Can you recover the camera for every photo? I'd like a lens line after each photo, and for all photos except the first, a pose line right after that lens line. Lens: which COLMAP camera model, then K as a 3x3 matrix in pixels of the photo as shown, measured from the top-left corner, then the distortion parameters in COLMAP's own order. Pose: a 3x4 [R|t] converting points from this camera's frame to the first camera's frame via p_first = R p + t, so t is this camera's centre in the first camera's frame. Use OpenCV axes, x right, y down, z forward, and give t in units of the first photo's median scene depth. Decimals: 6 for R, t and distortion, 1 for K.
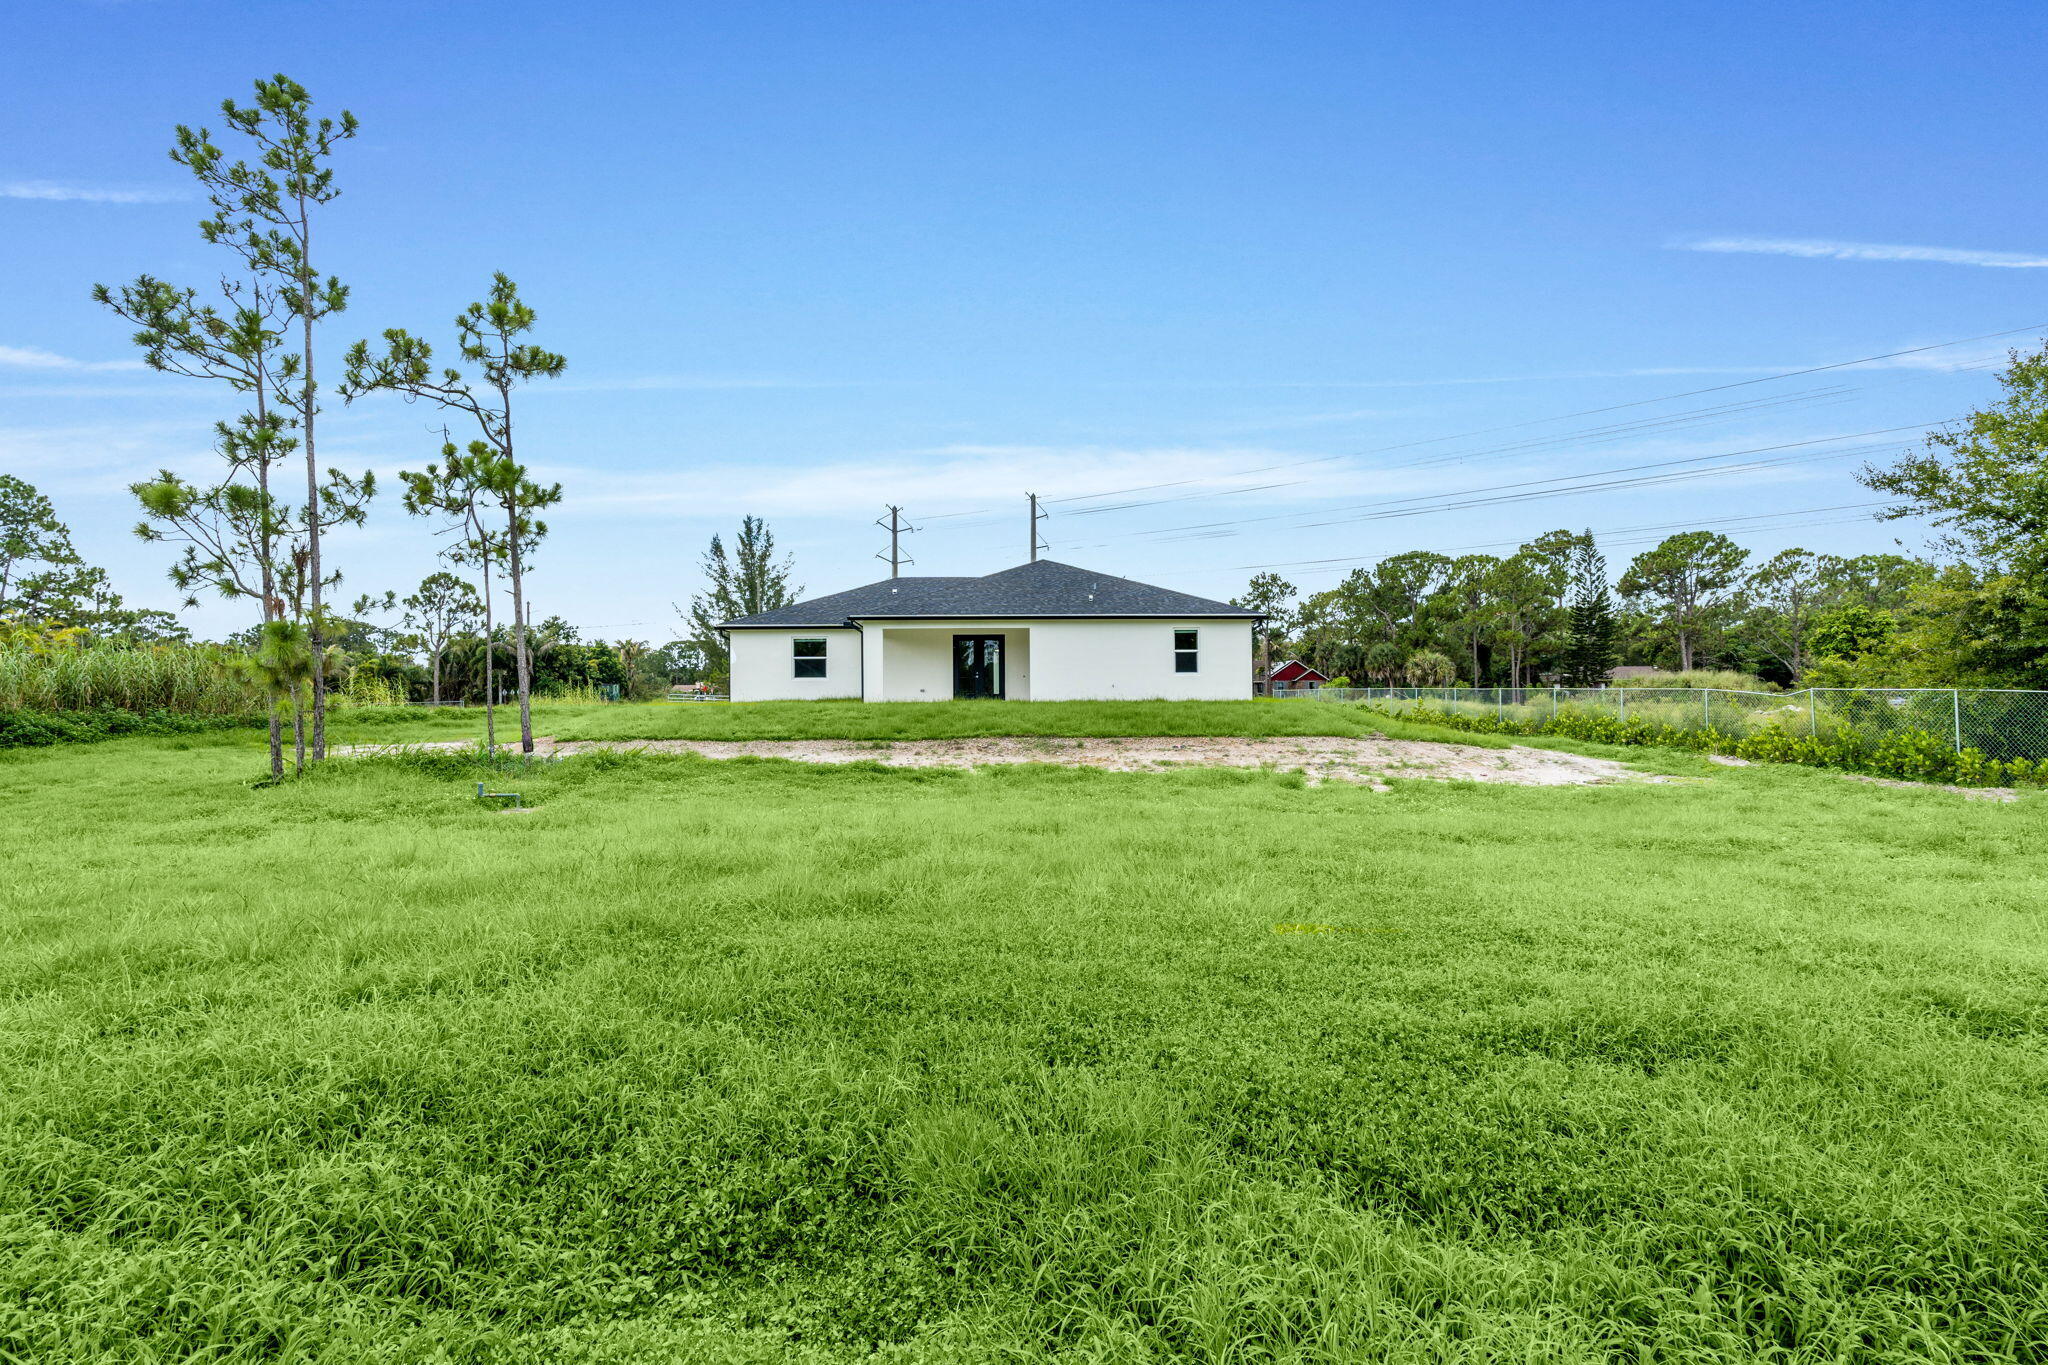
lens RADIAL K [[893.0, 0, 1015.7], [0, 893.0, 683.6], [0, 0, 1]] dist [-0.001932, 0.000305]
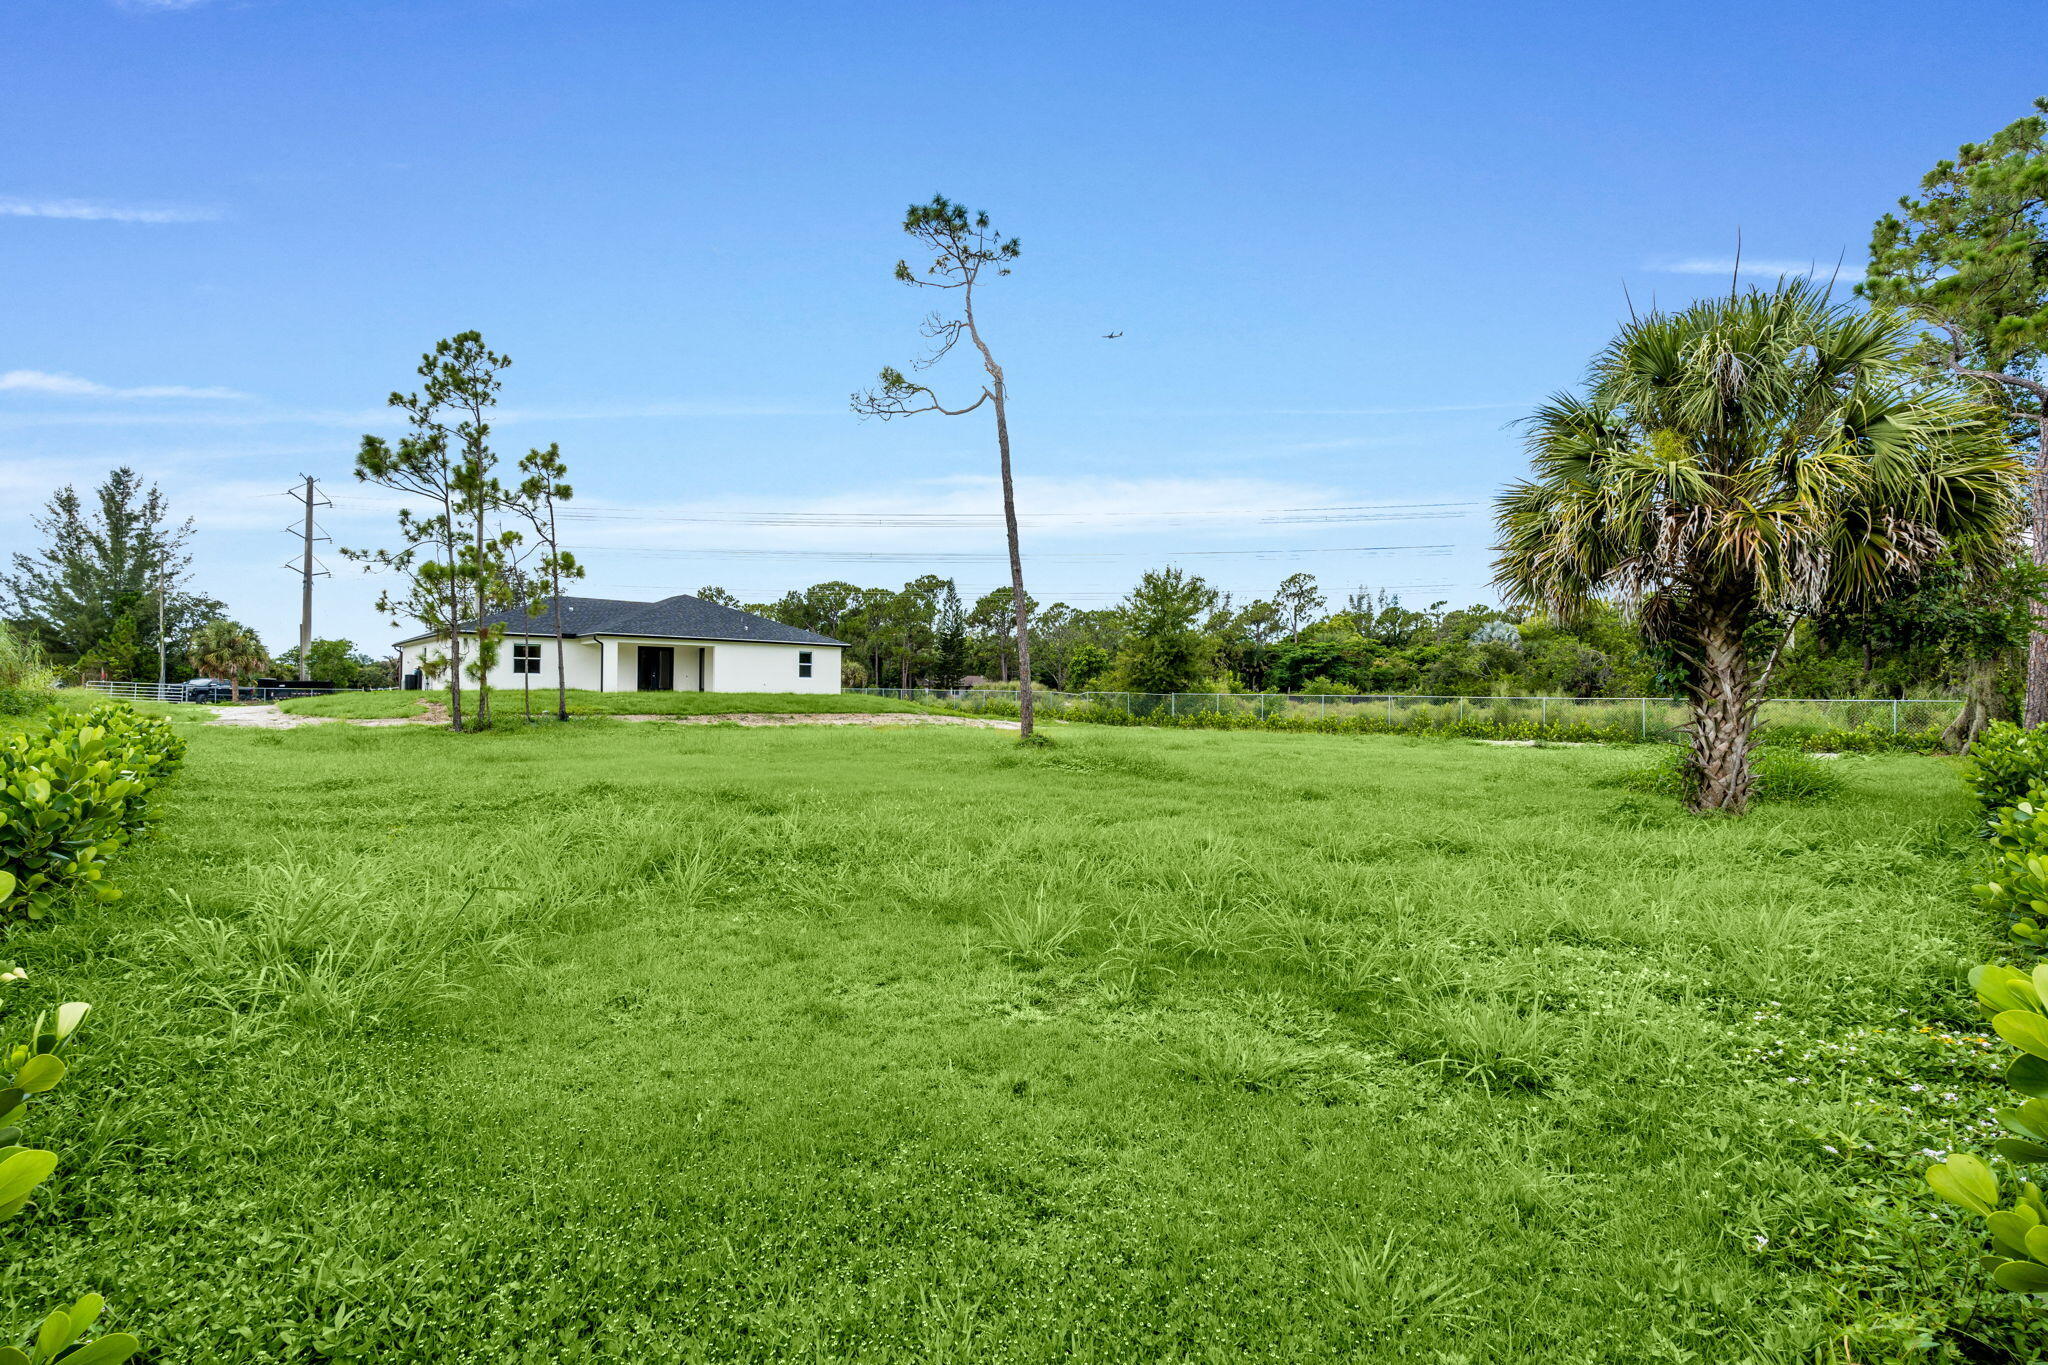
lens RADIAL K [[893.0, 0, 1015.7], [0, 893.0, 683.6], [0, 0, 1]] dist [-0.001932, 0.000305]
pose [[0.776039, 0.020969, 0.630336, -0.170278], [-0.021084, 0.999751, -0.007301, 0.000995], [-0.630332, -0.007624, 0.776288, -0.164437]]
